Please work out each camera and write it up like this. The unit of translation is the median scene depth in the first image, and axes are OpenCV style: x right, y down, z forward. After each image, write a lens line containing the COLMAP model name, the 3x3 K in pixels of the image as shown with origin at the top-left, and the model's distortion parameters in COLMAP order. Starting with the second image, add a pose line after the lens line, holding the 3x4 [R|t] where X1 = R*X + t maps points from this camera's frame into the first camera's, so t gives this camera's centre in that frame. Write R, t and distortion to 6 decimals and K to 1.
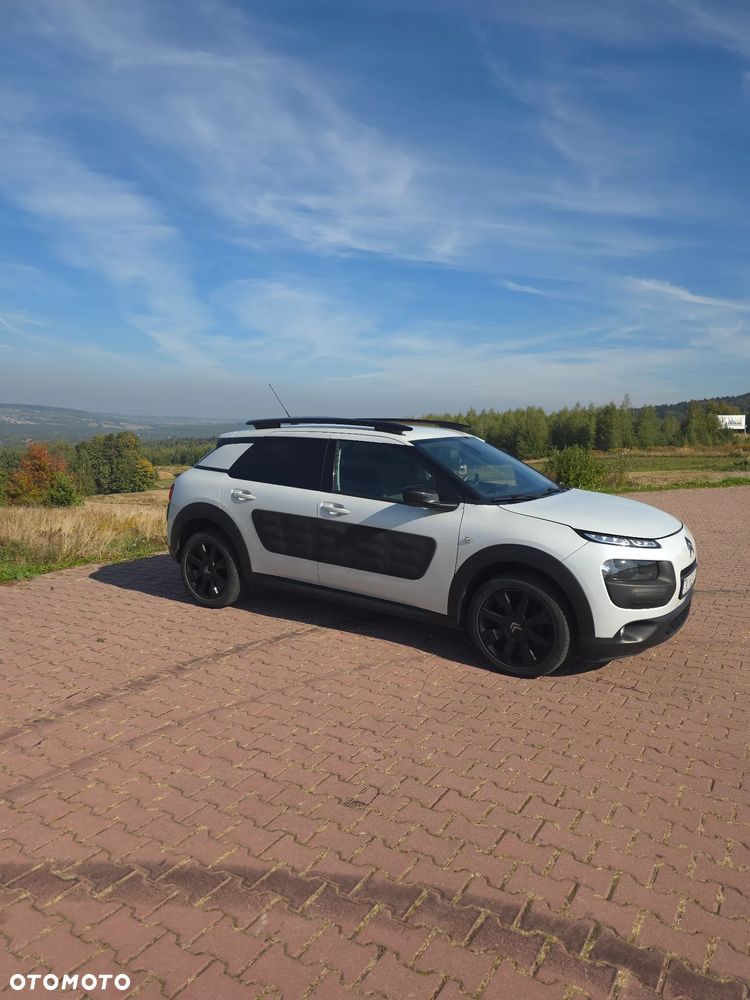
lens RADIAL K [[675.0, 0, 391.0], [0, 675.0, 487.0], [0, 0, 1]] dist [0.048815, -0.035814]
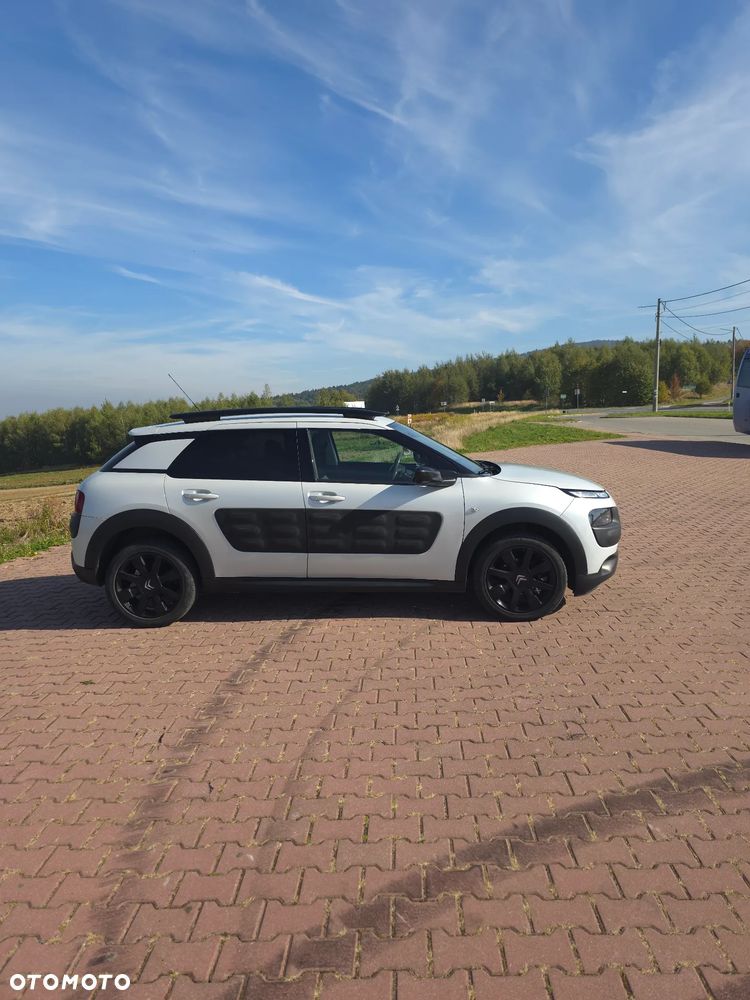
lens RADIAL K [[675.0, 0, 381.1], [0, 675.0, 460.8], [0, 0, 1]] dist [0.048815, -0.035814]
pose [[0.865867, -0.077218, 0.494278, -0.524083], [0.089003, 0.996031, -0.000309, -0.013919], [-0.492293, 0.044260, 0.869304, 0.089951]]
